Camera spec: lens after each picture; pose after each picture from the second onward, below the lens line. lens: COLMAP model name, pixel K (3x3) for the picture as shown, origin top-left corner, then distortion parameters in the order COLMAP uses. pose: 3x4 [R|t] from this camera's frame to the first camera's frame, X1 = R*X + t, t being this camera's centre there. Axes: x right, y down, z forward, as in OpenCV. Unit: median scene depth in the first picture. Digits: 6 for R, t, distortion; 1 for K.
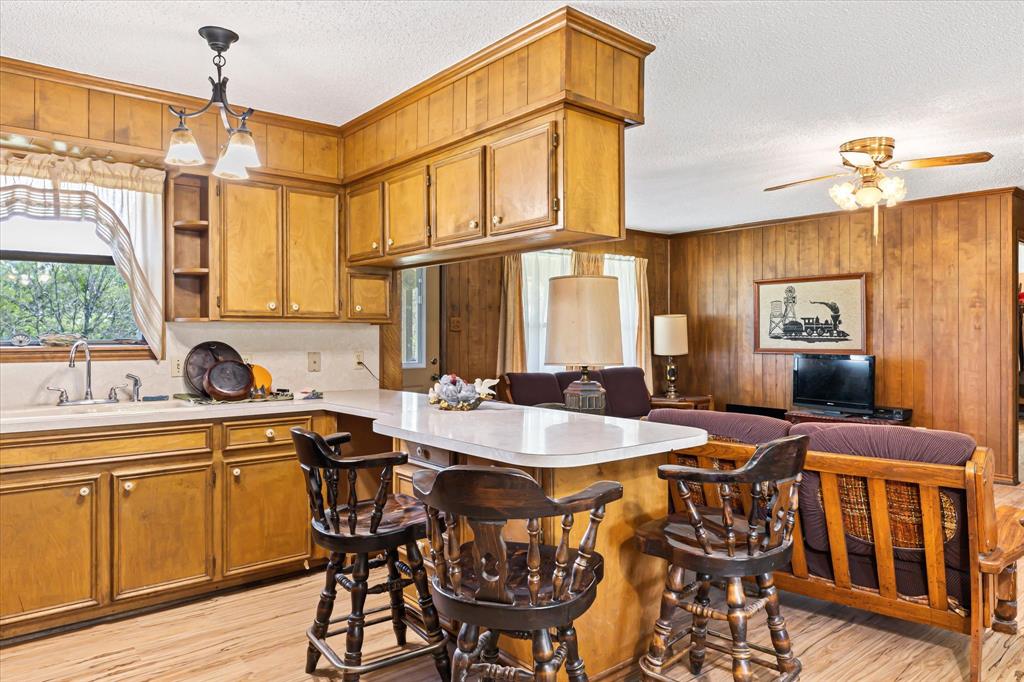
lens RADIAL K [[672.3, 0, 512.0], [0, 672.3, 341.0], [0, 0, 1]] dist [0.026843, -0.001016]
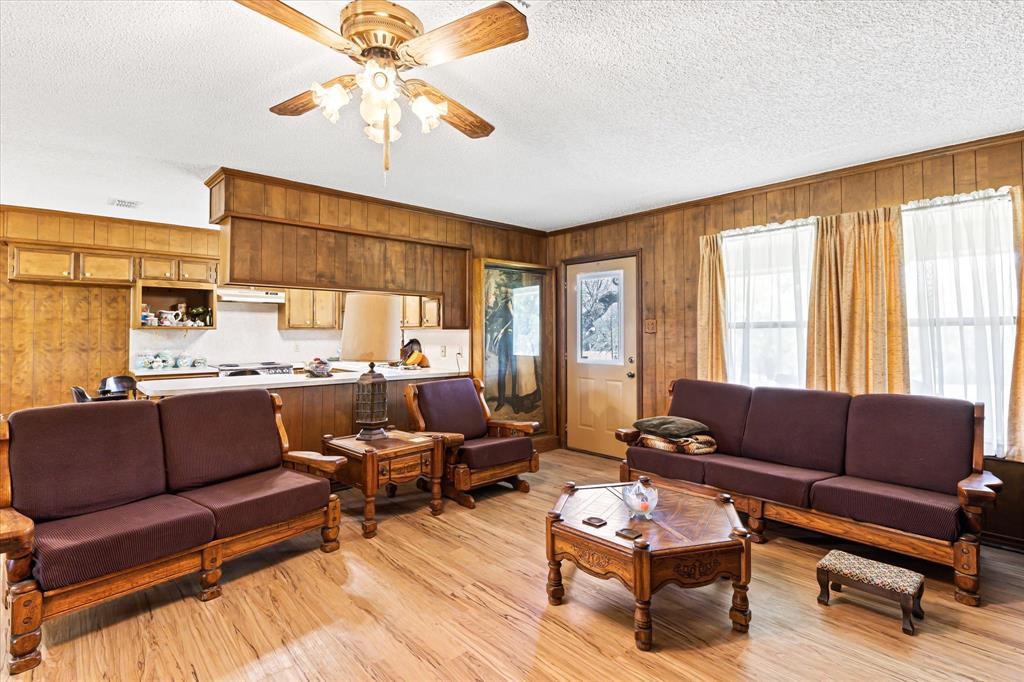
lens RADIAL K [[500.1, 0, 512.6], [0, 500.1, 325.8], [0, 0, 1]] dist [0.000107, 0.000138]
pose [[0.054960, -0.015363, -0.998370, 1.129251], [-0.010469, 0.999818, -0.015962, -0.017073], [0.998434, 0.011329, 0.054789, 1.252954]]
